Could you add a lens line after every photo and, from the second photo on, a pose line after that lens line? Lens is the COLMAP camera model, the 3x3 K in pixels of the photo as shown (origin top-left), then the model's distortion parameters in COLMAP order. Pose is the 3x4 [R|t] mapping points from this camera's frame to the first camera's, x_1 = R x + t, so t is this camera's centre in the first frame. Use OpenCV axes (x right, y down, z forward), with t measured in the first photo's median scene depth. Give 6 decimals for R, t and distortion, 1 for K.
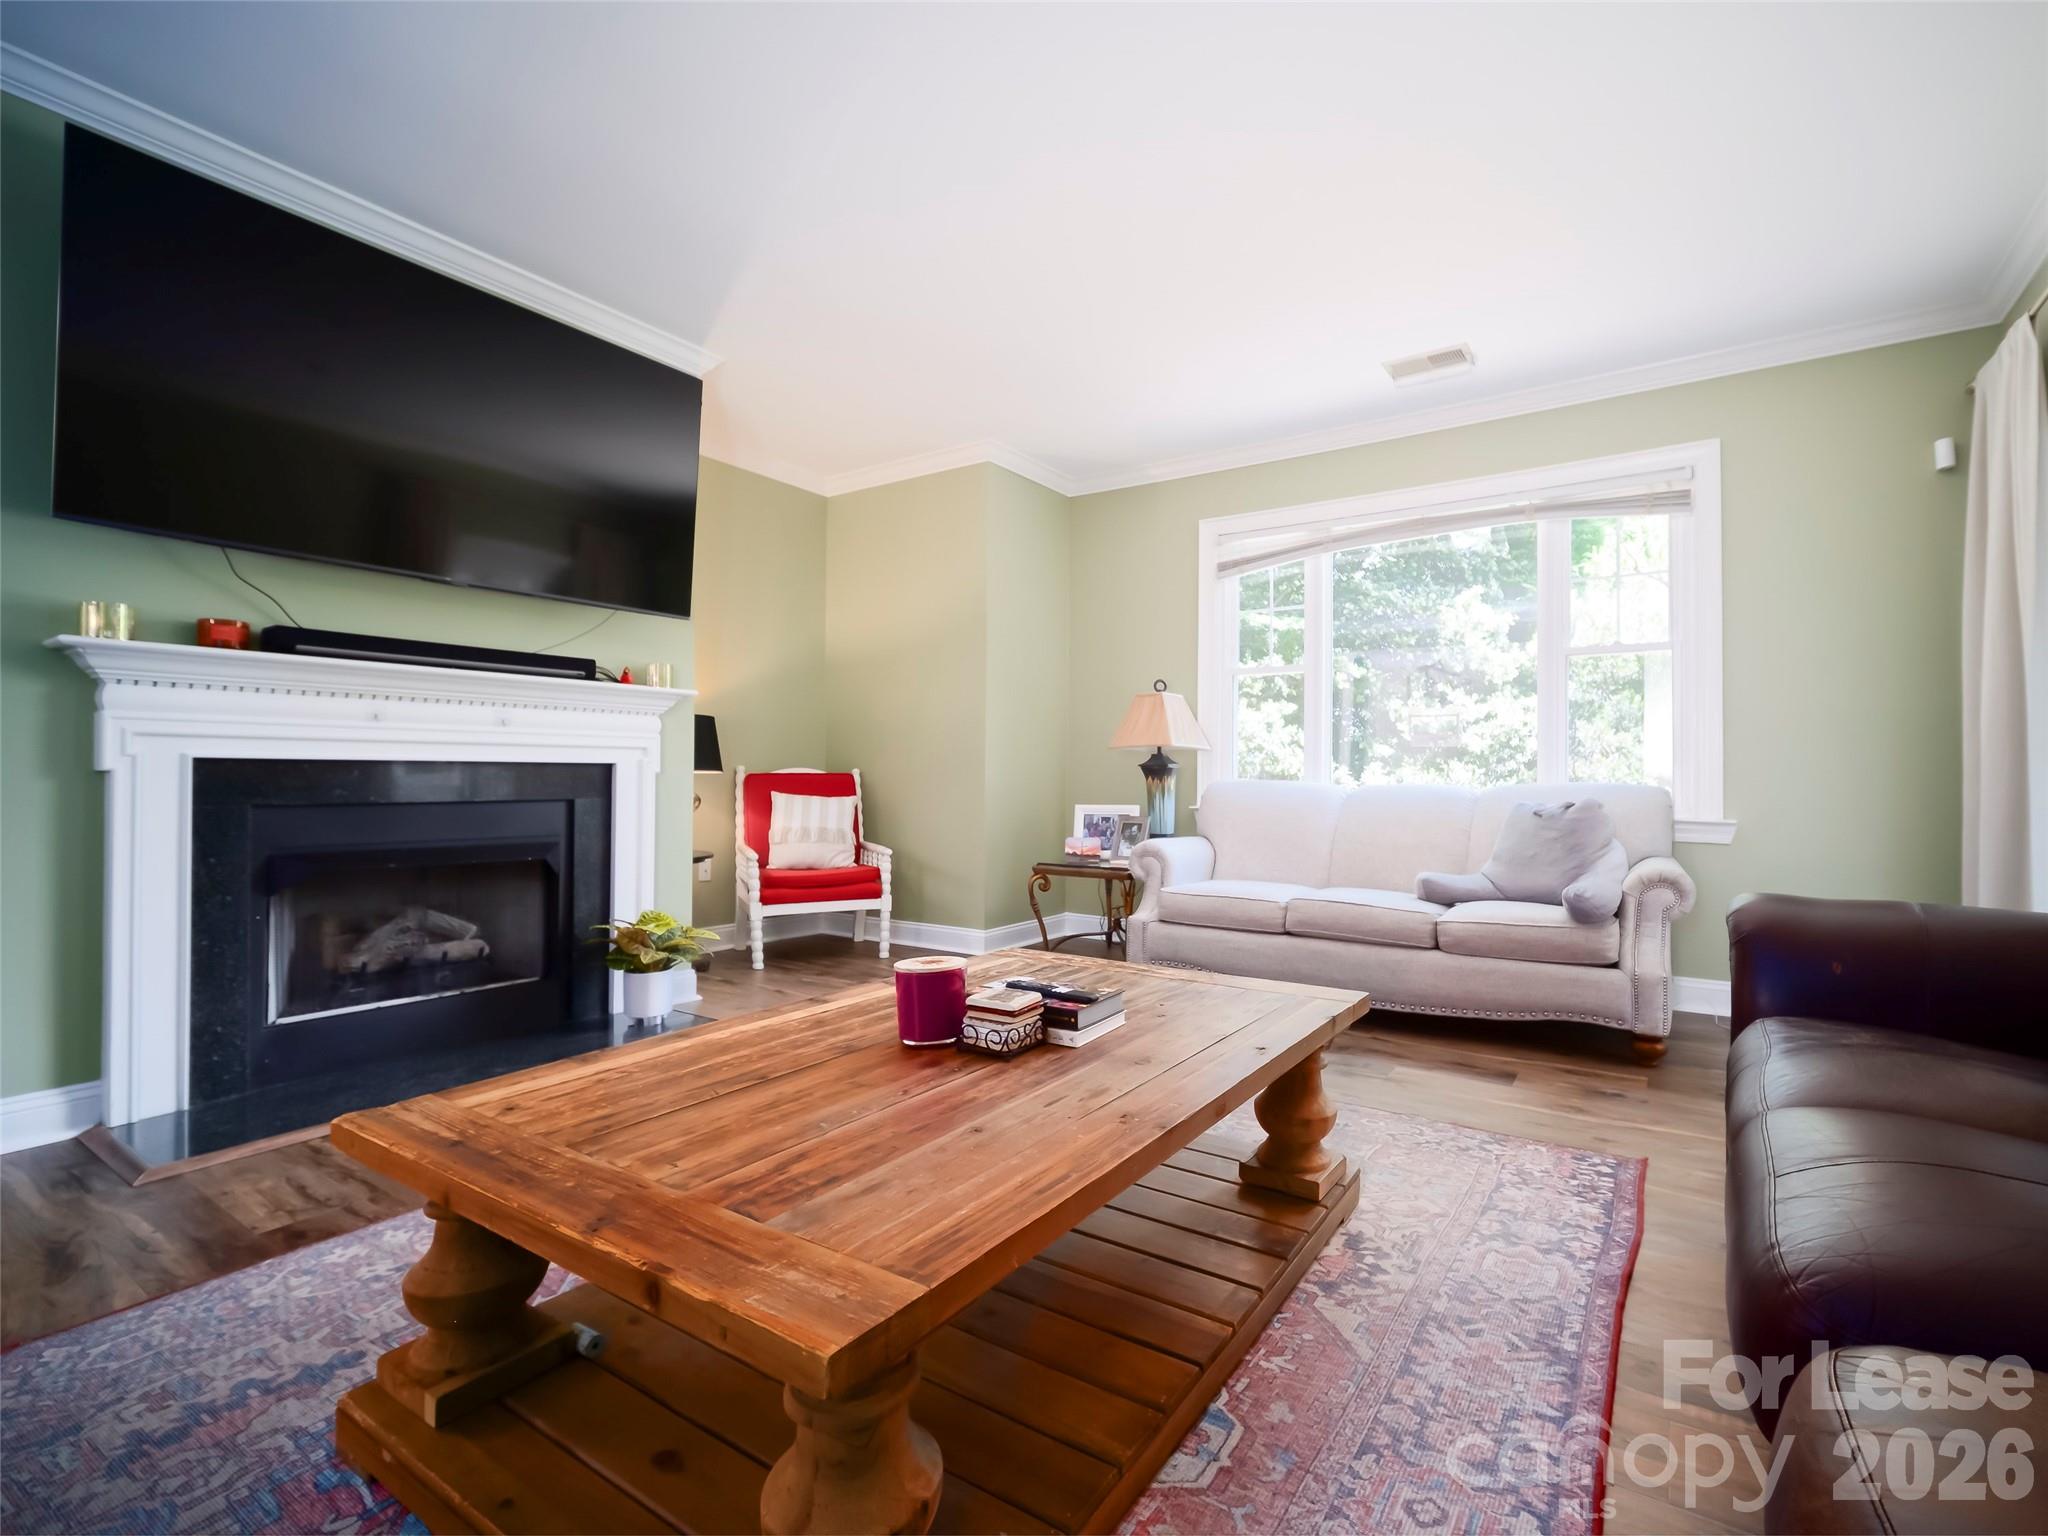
lens RADIAL K [[914.2, 0, 1126.9], [0, 914.2, 771.0], [0, 0, 1]] dist [-0.002739, -0.000733]
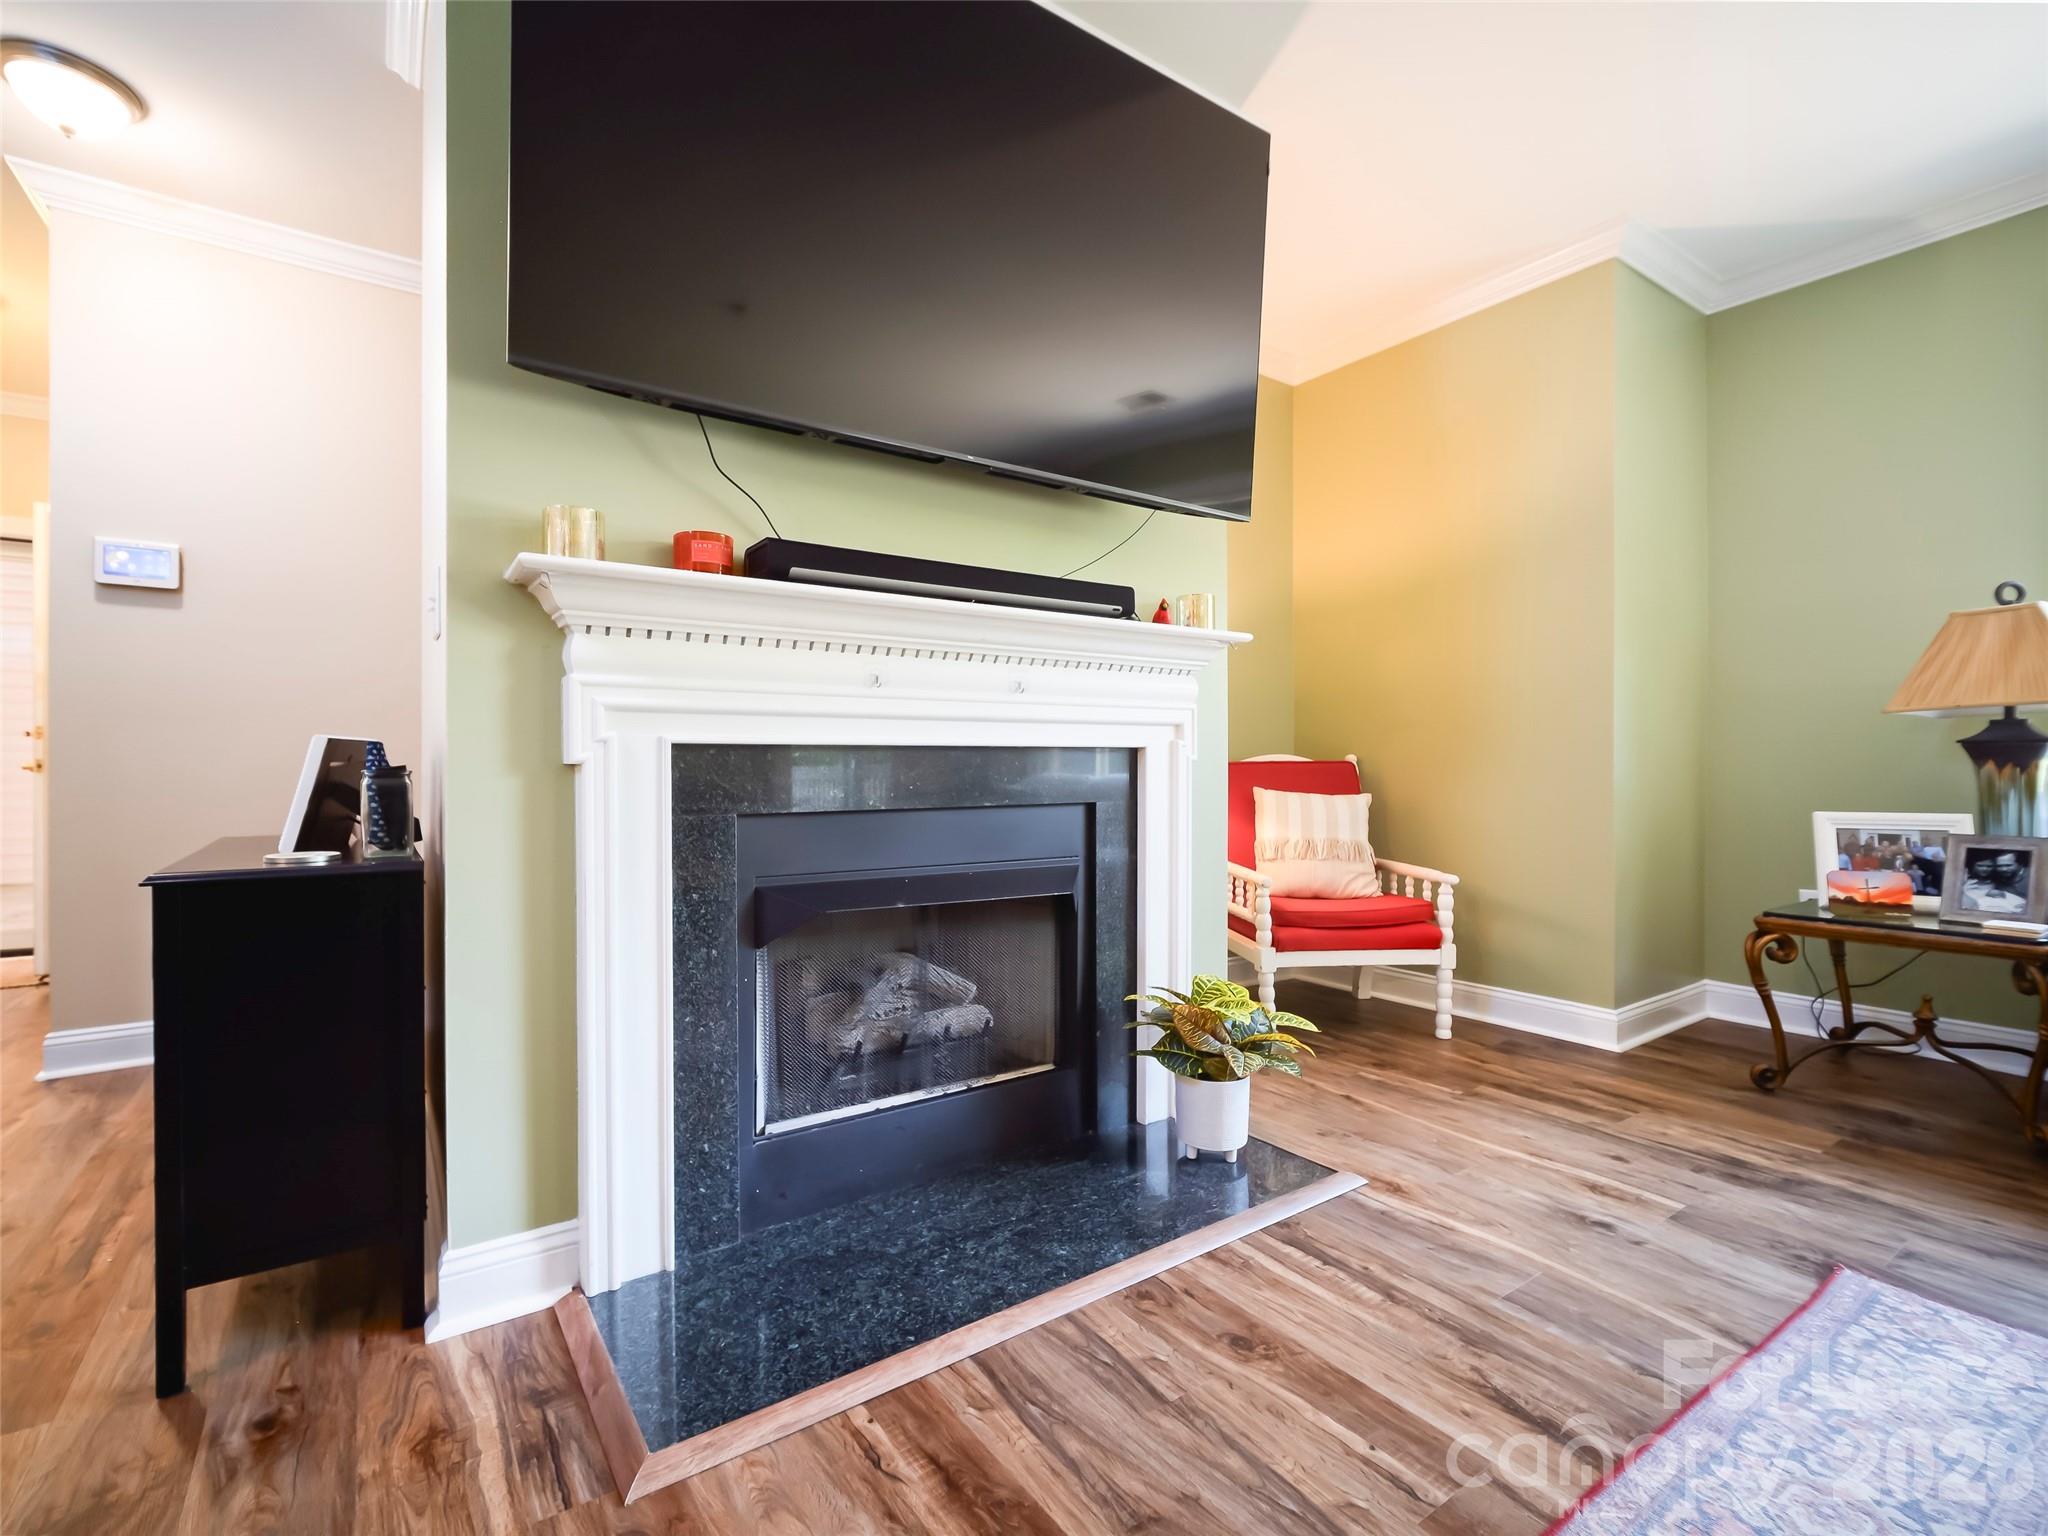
lens RADIAL K [[919.3, 0, 998.8], [0, 919.3, 776.6], [0, 0, 1]] dist [0.001519, 0.000150]
pose [[0.914998, -0.002434, -0.403451, -0.438959], [0.009508, 0.999834, 0.015531, 0.001727], [0.403346, -0.018047, 0.914870, 0.394401]]
